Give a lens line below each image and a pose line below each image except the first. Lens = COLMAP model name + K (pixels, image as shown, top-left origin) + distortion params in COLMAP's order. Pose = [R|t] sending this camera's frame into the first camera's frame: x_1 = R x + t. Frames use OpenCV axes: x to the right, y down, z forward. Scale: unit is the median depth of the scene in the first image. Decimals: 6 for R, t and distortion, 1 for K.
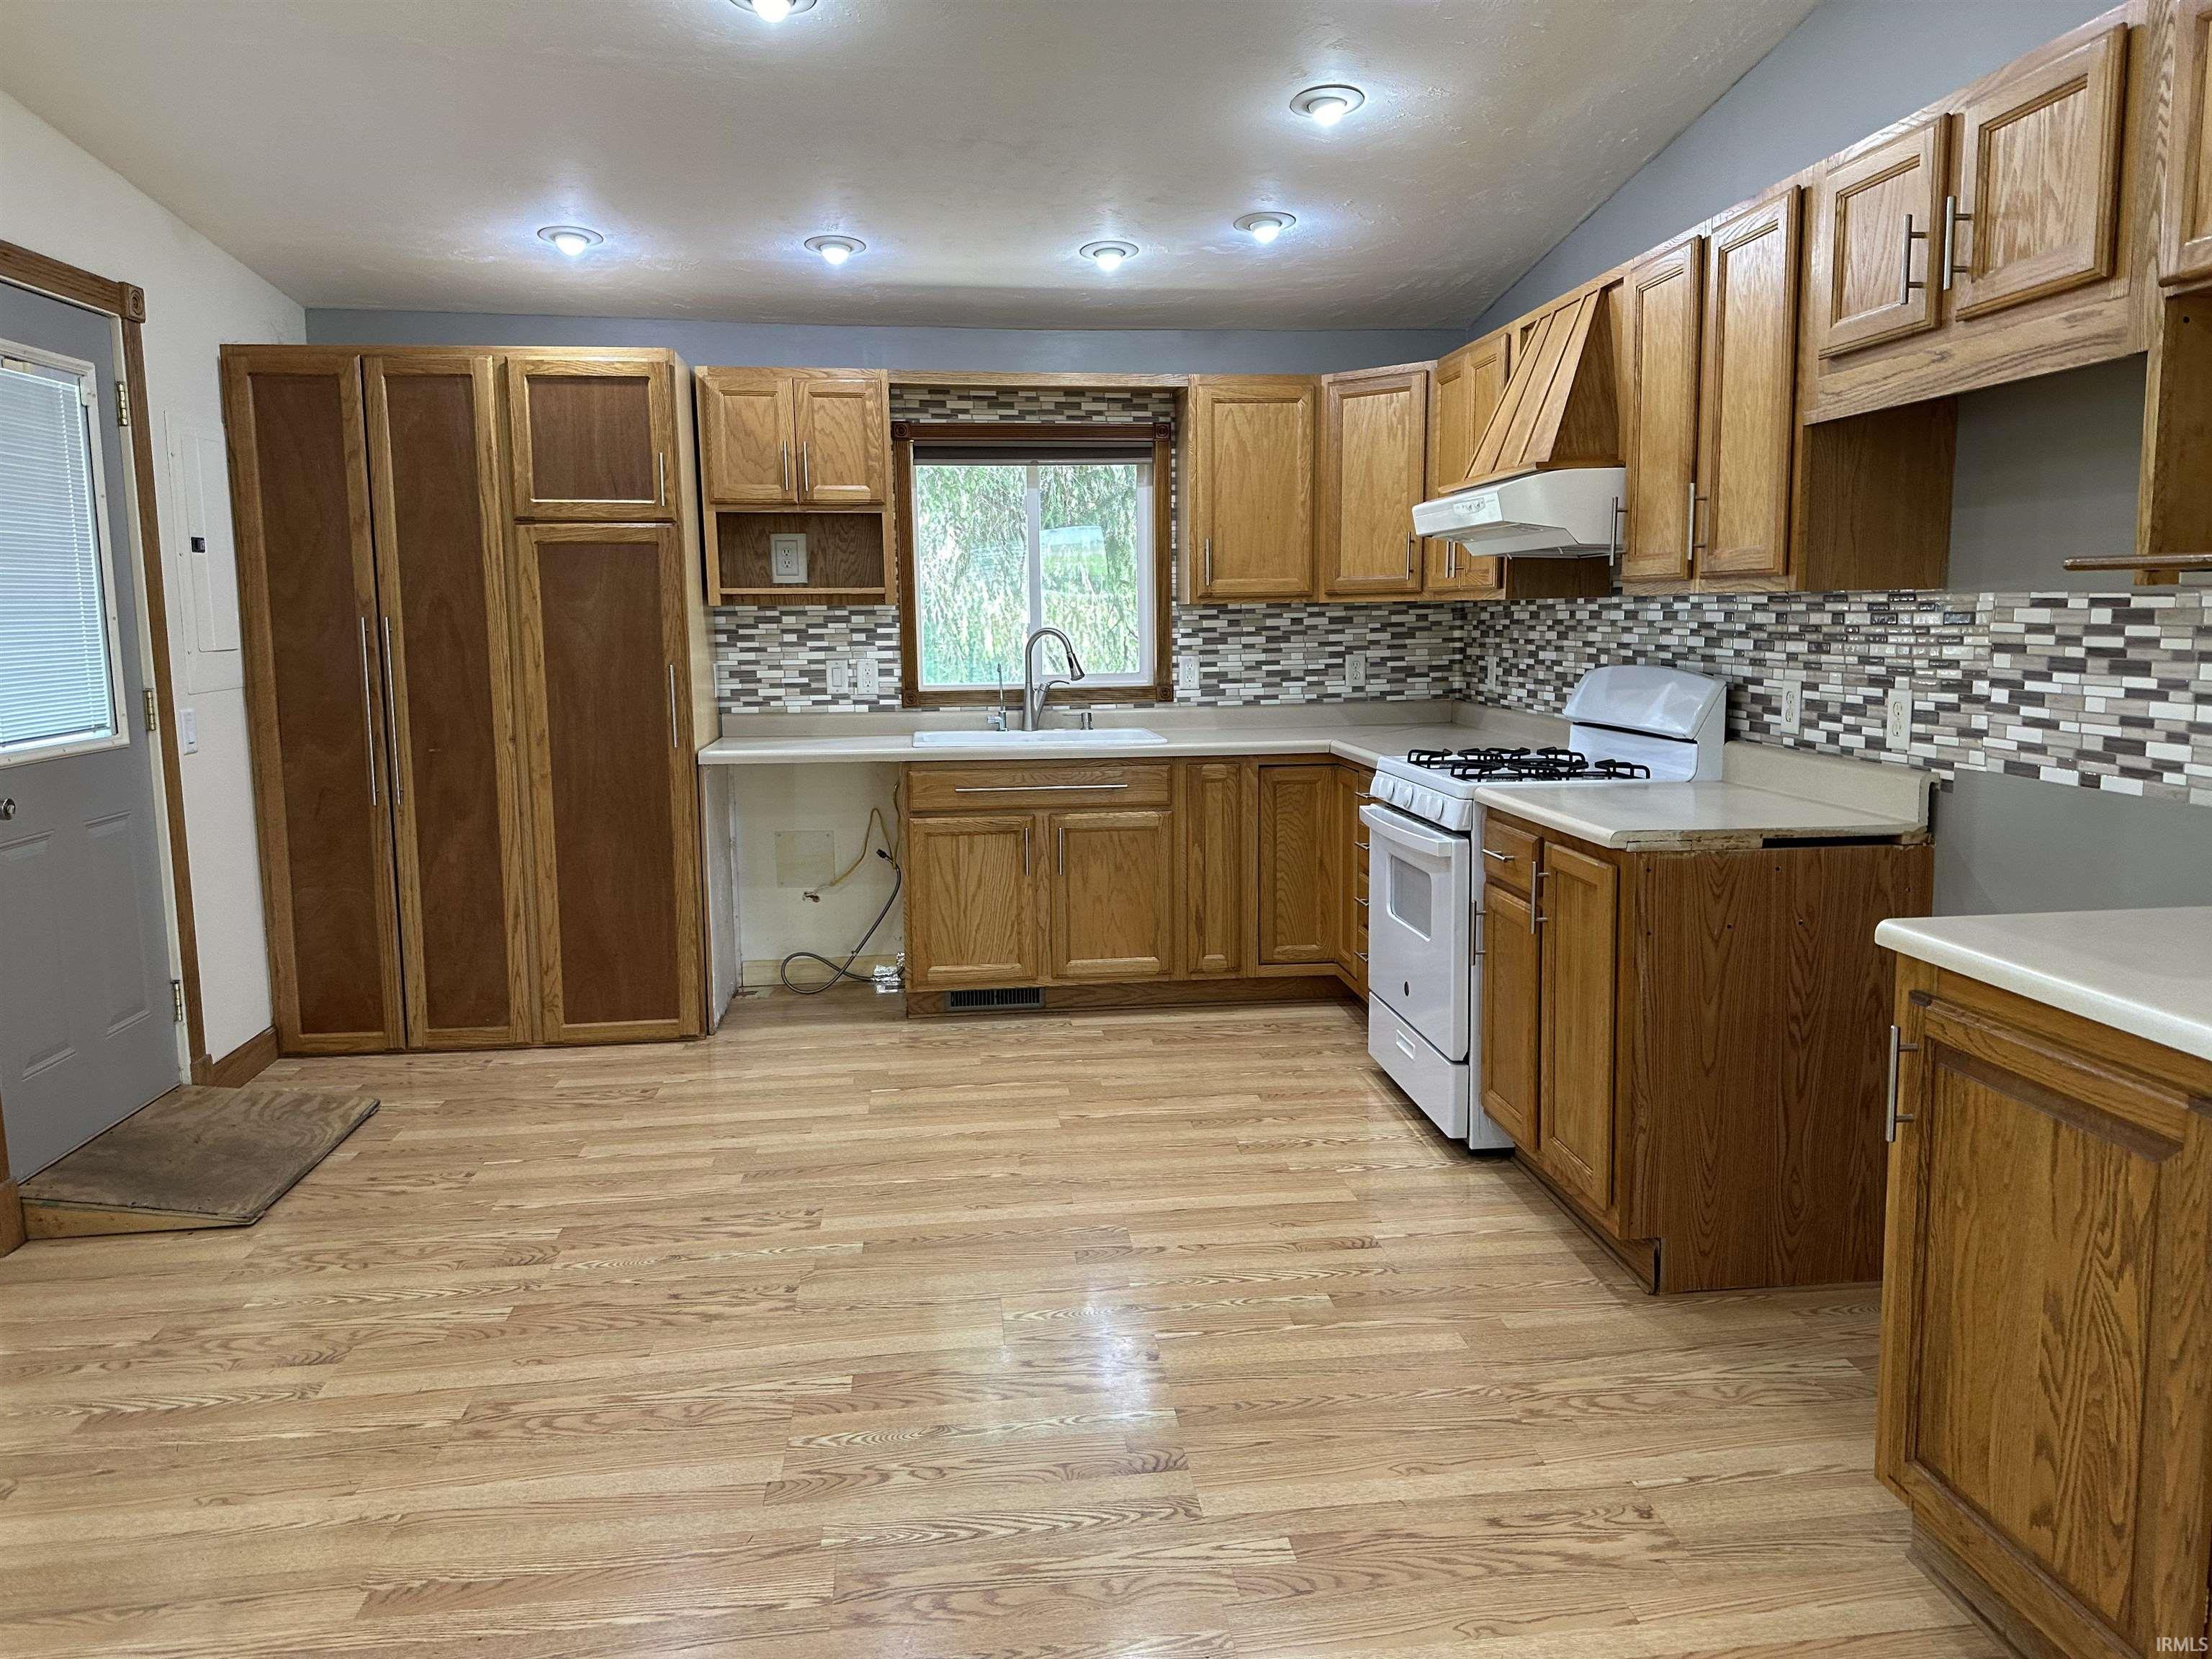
lens RADIAL K [[1561.5, 0, 1106.6], [0, 1561.5, 800.9], [0, 0, 1]] dist [0.245071, -0.262783]
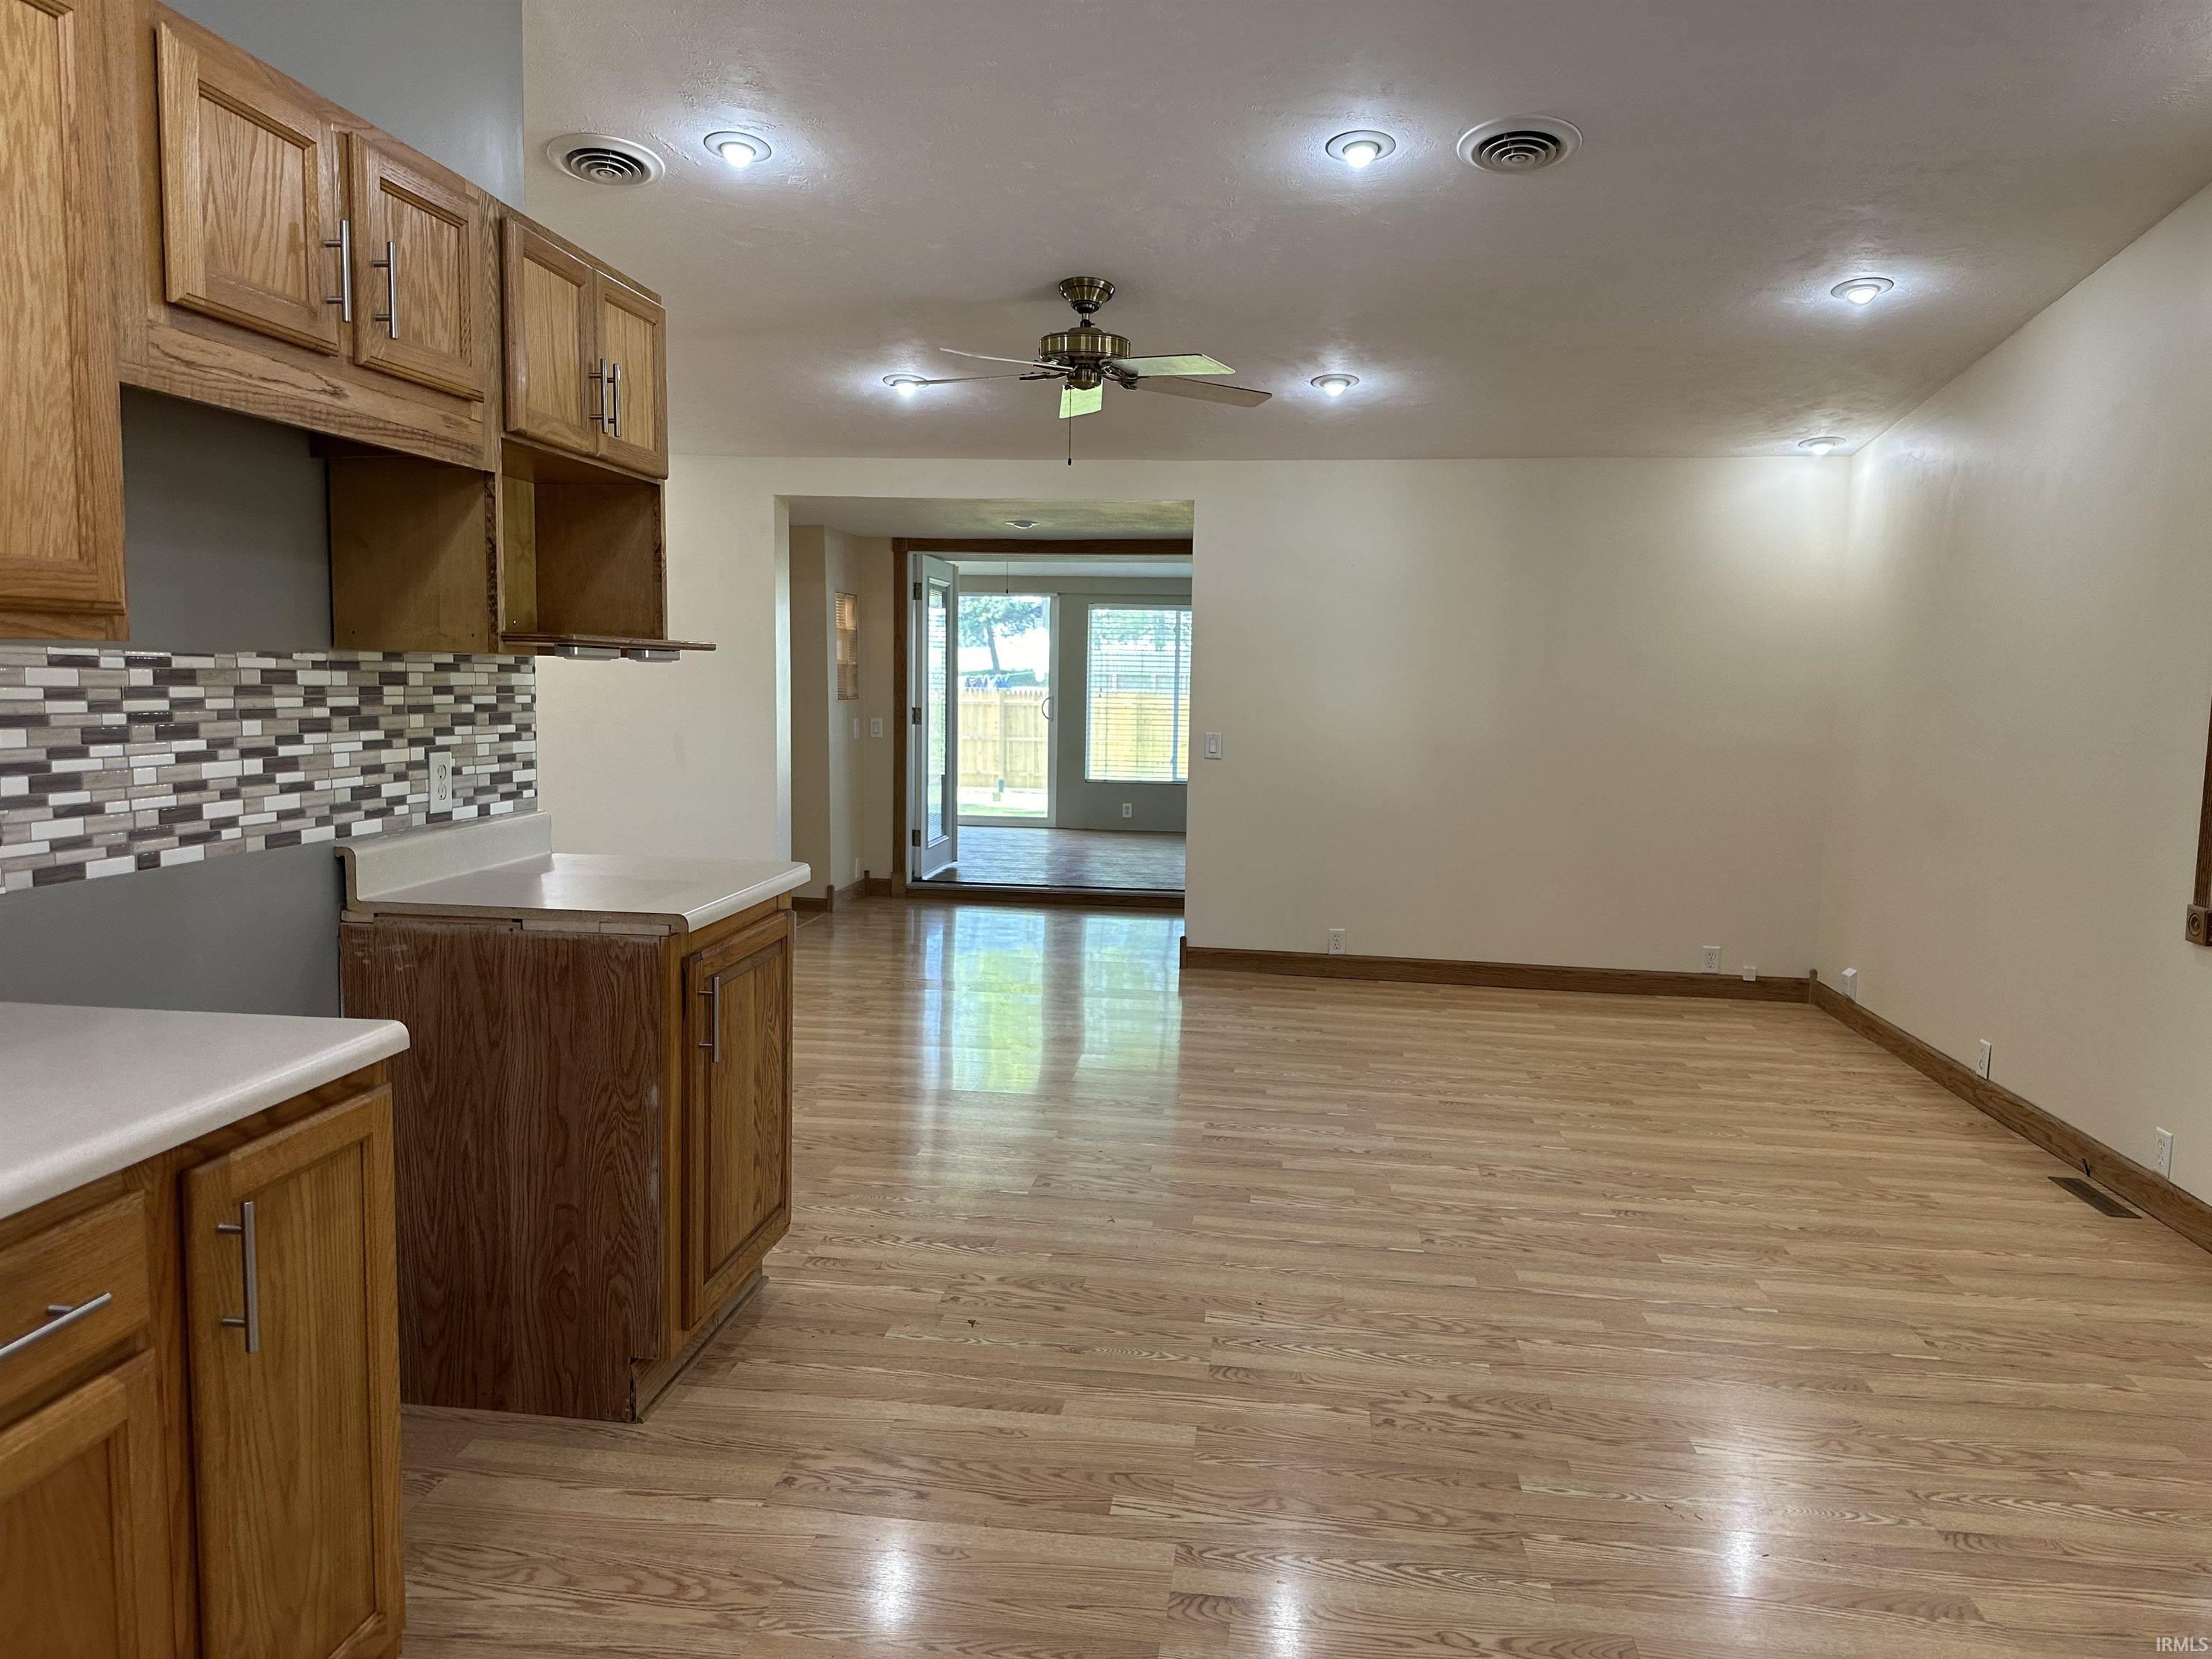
lens RADIAL K [[1543.0, 0, 1112.7], [0, 1543.0, 814.0], [0, 0, 1]] dist [0.156208, -0.246264]
pose [[-0.975497, -0.028590, 0.218149, -0.101399], [0.016834, 0.978915, 0.203572, -0.210225], [-0.219369, 0.202256, -0.954447, 1.760796]]
